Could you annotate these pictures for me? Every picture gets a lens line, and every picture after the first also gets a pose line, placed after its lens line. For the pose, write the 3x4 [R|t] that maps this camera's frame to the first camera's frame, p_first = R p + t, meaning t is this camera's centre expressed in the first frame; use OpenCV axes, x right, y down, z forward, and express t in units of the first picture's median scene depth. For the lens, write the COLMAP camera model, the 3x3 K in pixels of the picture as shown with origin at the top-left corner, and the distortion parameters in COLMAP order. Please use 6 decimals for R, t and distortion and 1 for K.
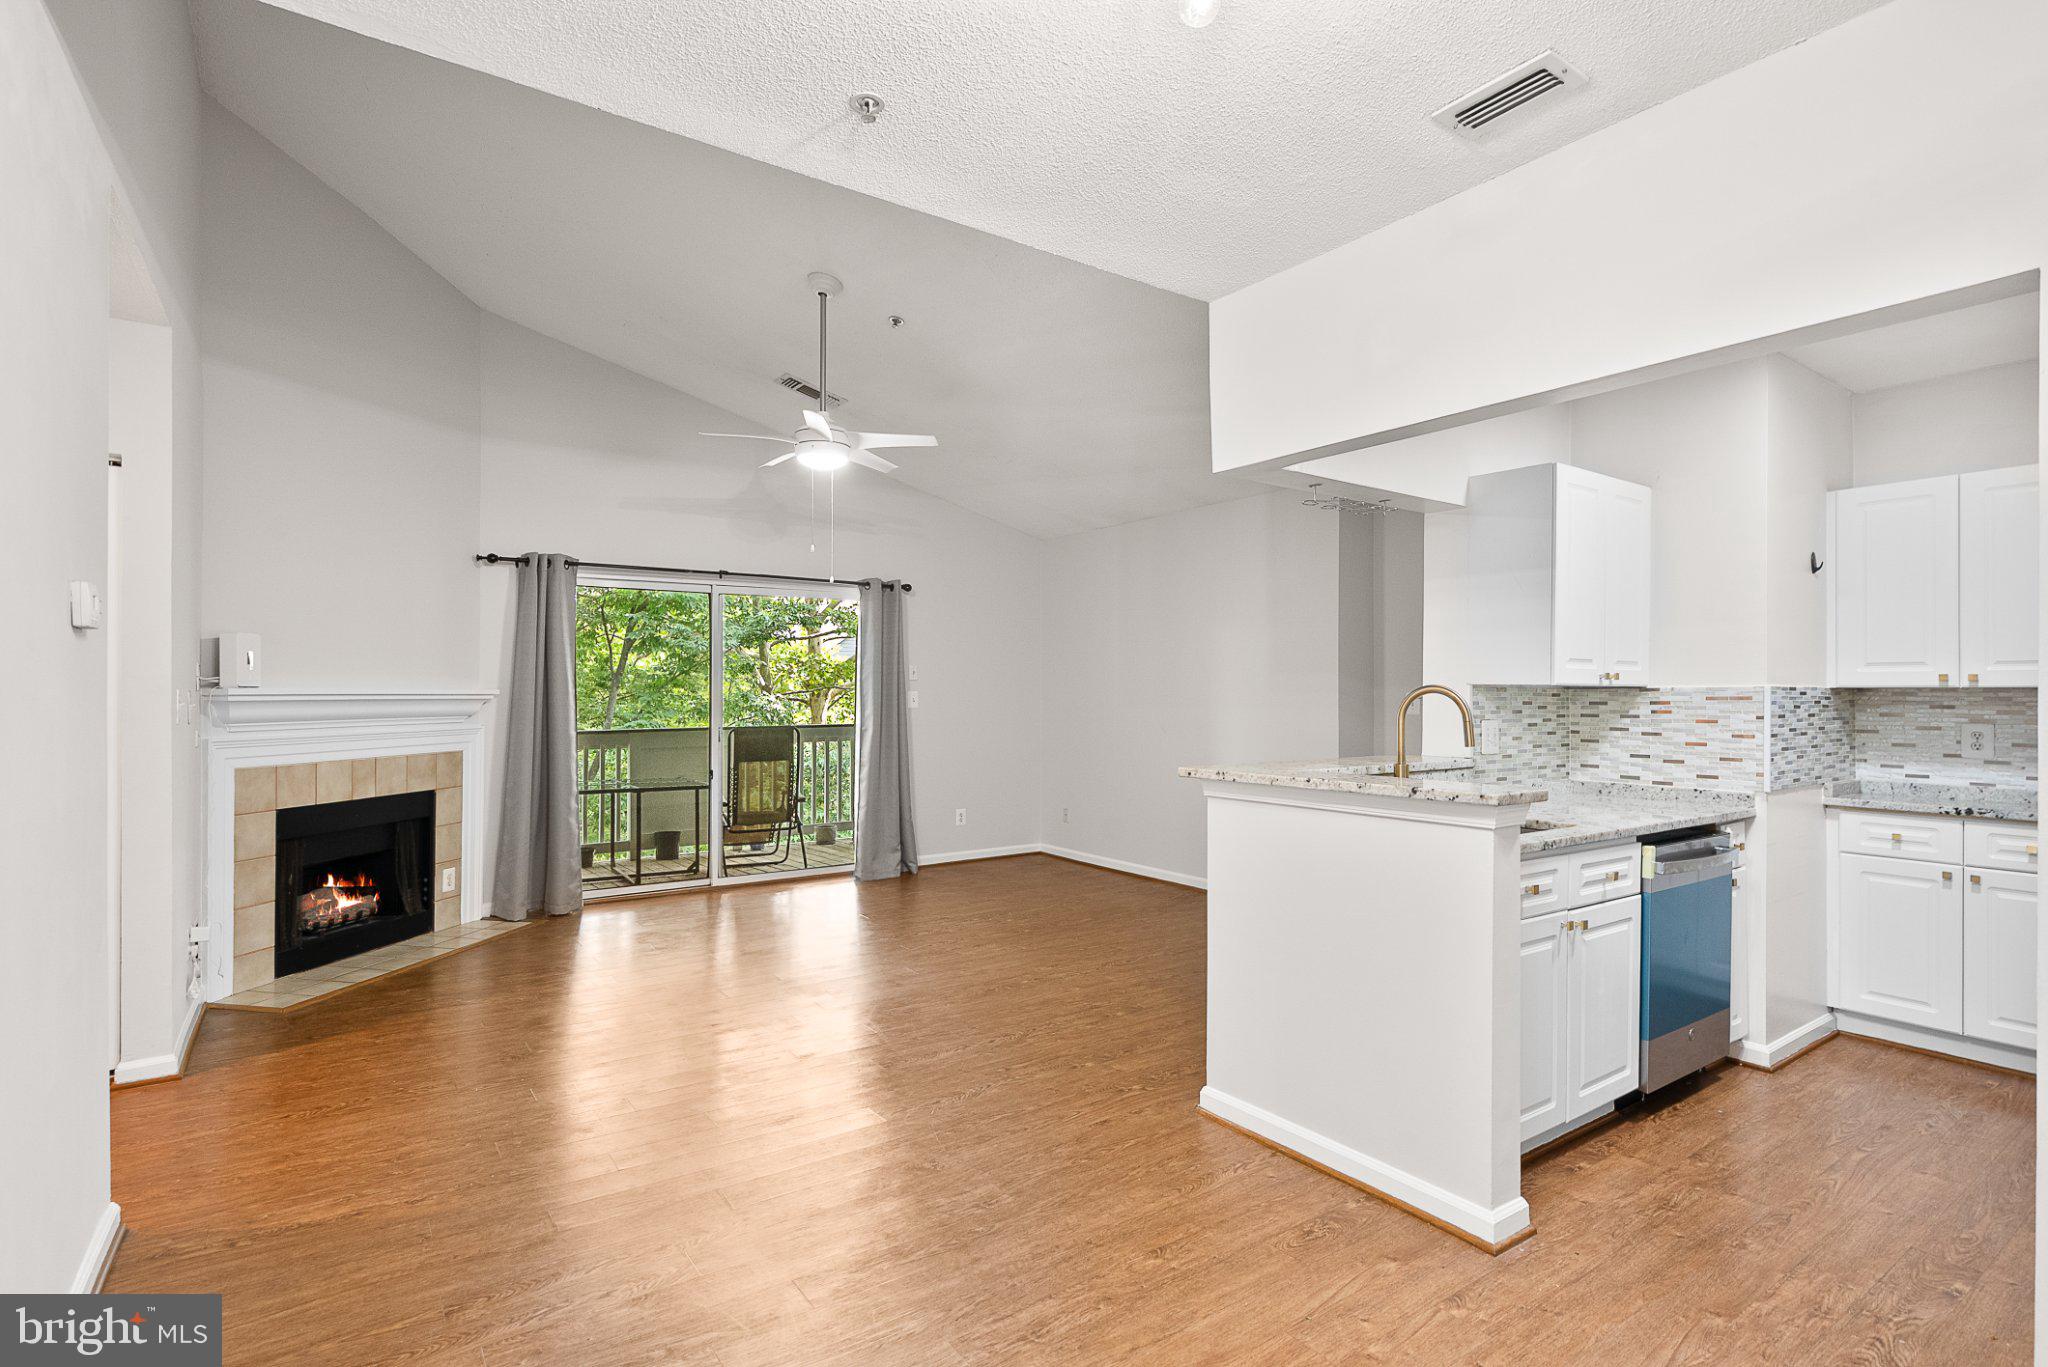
lens RADIAL K [[1010.3, 0, 1008.4], [0, 1010.3, 688.6], [0, 0, 1]] dist [0.000377, 0.001665]
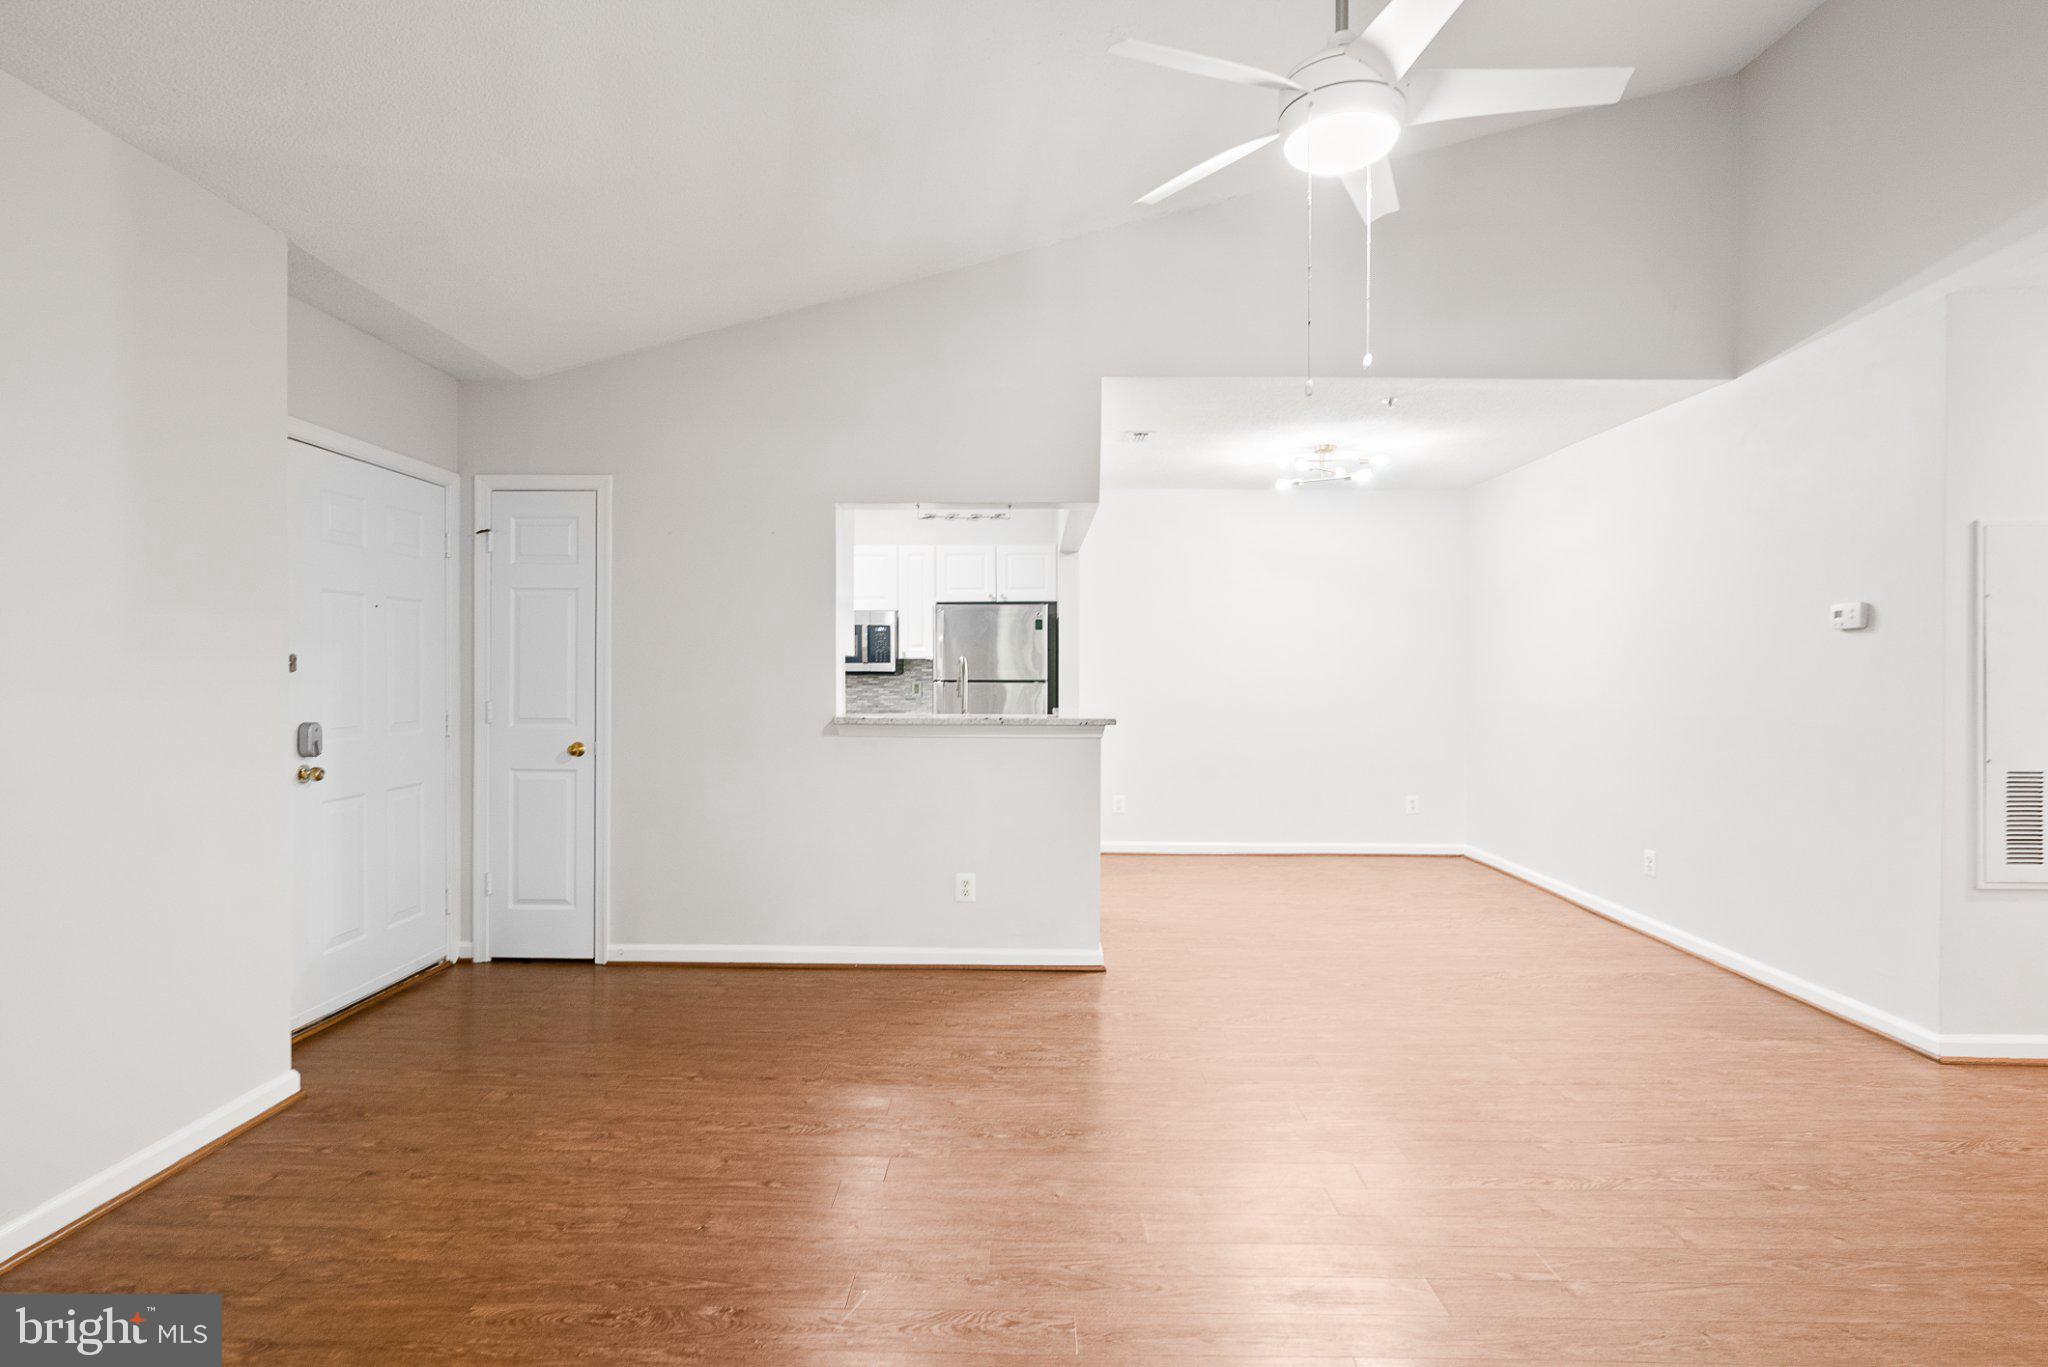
lens RADIAL K [[1010.3, 0, 1019.5], [0, 1010.3, 677.5], [0, 0, 1]] dist [0.000377, 0.001665]
pose [[-0.824975, -0.009831, 0.565084, -0.407963], [-0.008877, 0.999951, 0.004436, 0.017196], [-0.565100, -0.001357, -0.825021, 1.848837]]
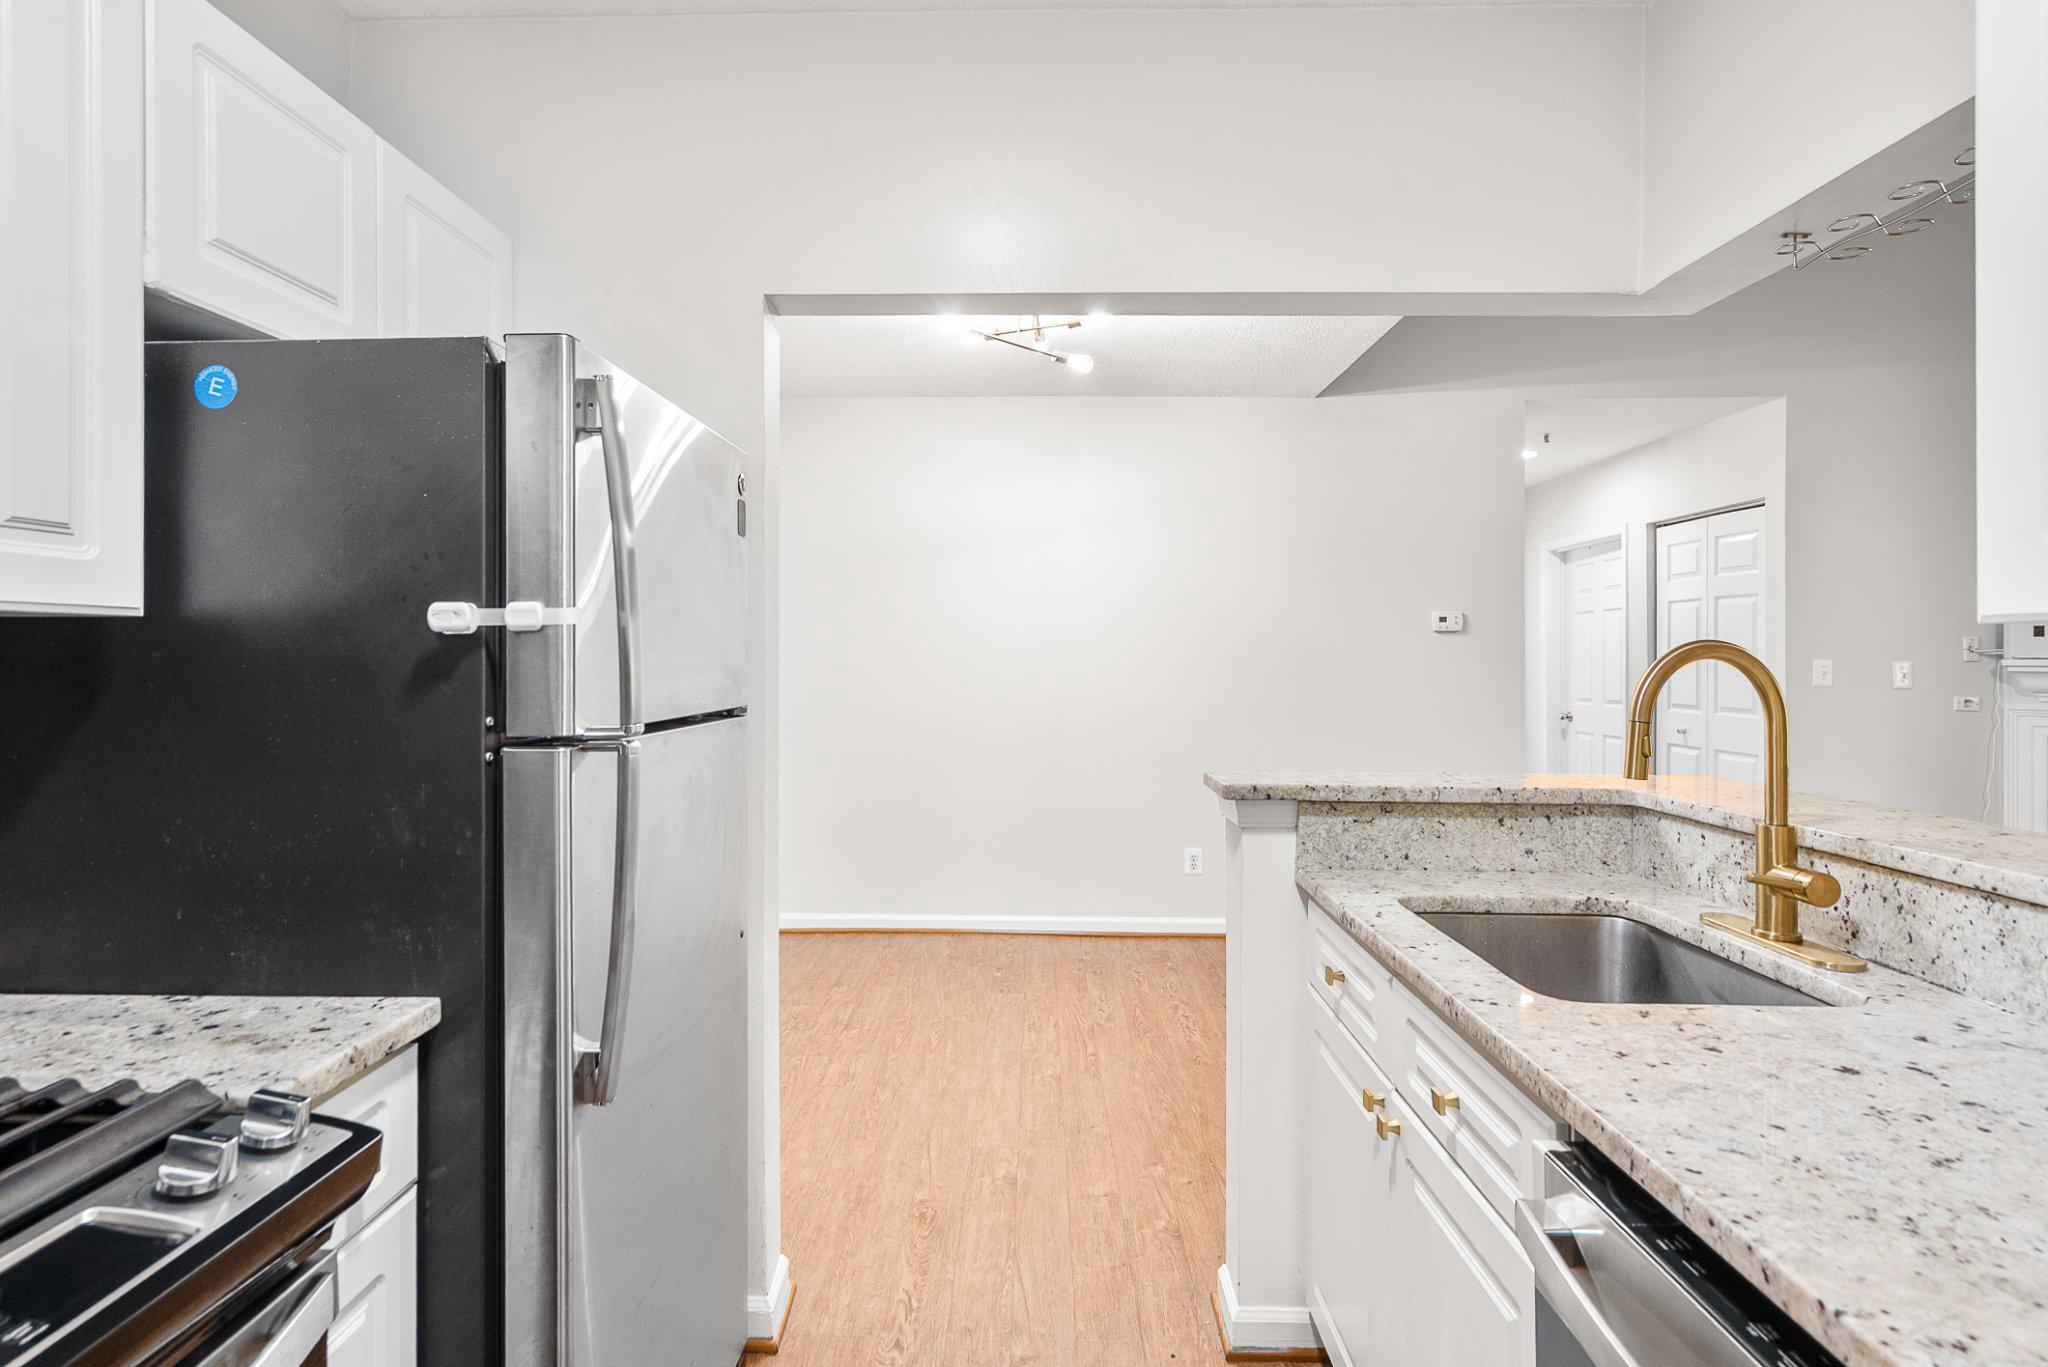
lens RADIAL K [[1010.3, 0, 1013.2], [0, 1010.3, 649.0], [0, 0, 1]] dist [0.000377, 0.001665]
pose [[-0.584479, -0.012593, -0.811311, 0.819849], [-0.004756, 0.999916, -0.012094, 0.005948], [0.811395, -0.003210, -0.584490, 0.869347]]
